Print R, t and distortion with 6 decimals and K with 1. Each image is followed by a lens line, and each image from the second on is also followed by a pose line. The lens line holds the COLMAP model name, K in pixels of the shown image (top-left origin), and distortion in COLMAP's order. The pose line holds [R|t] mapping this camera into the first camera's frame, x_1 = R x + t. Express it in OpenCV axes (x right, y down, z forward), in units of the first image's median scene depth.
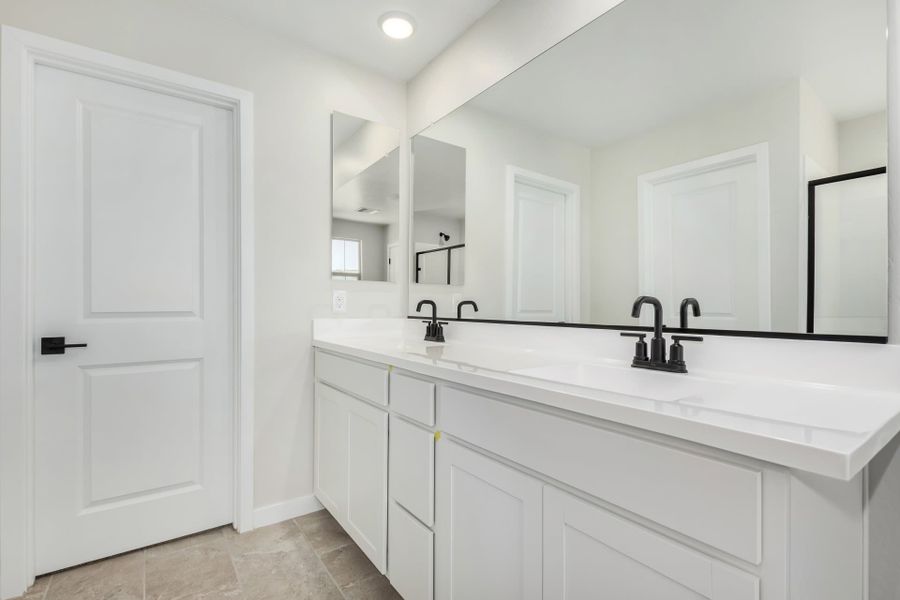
lens RADIAL K [[415.8, 0, 454.5], [0, 415.8, 302.2], [0, 0, 1]] dist [0.002840, -0.001149]
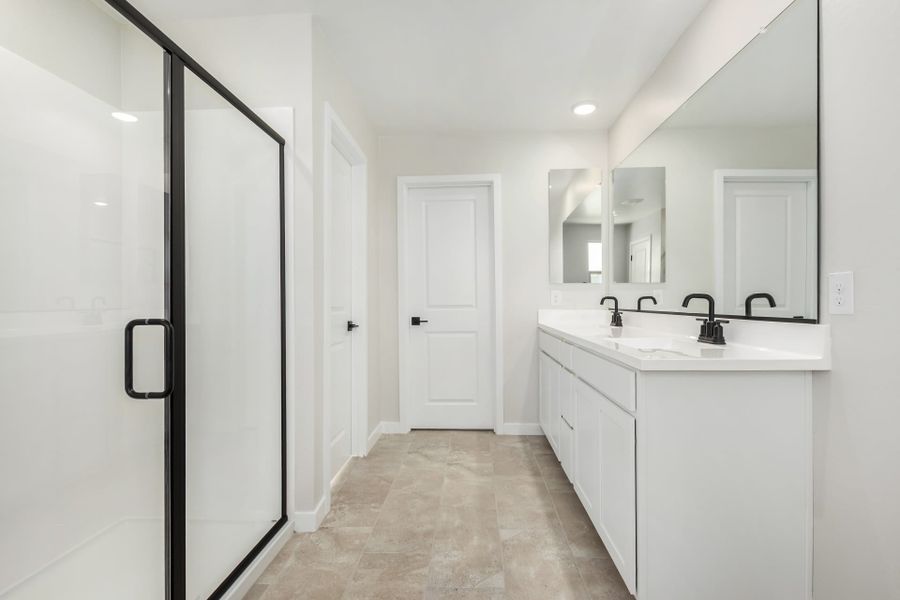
lens RADIAL K [[419.6, 0, 453.8], [0, 419.6, 306.1], [0, 0, 1]] dist [0.005802, -0.000094]
pose [[0.779938, 0.000625, -0.625856, 0.414619], [0.011865, 0.999805, 0.015783, -0.001533], [0.625744, -0.019736, 0.779779, -0.429470]]
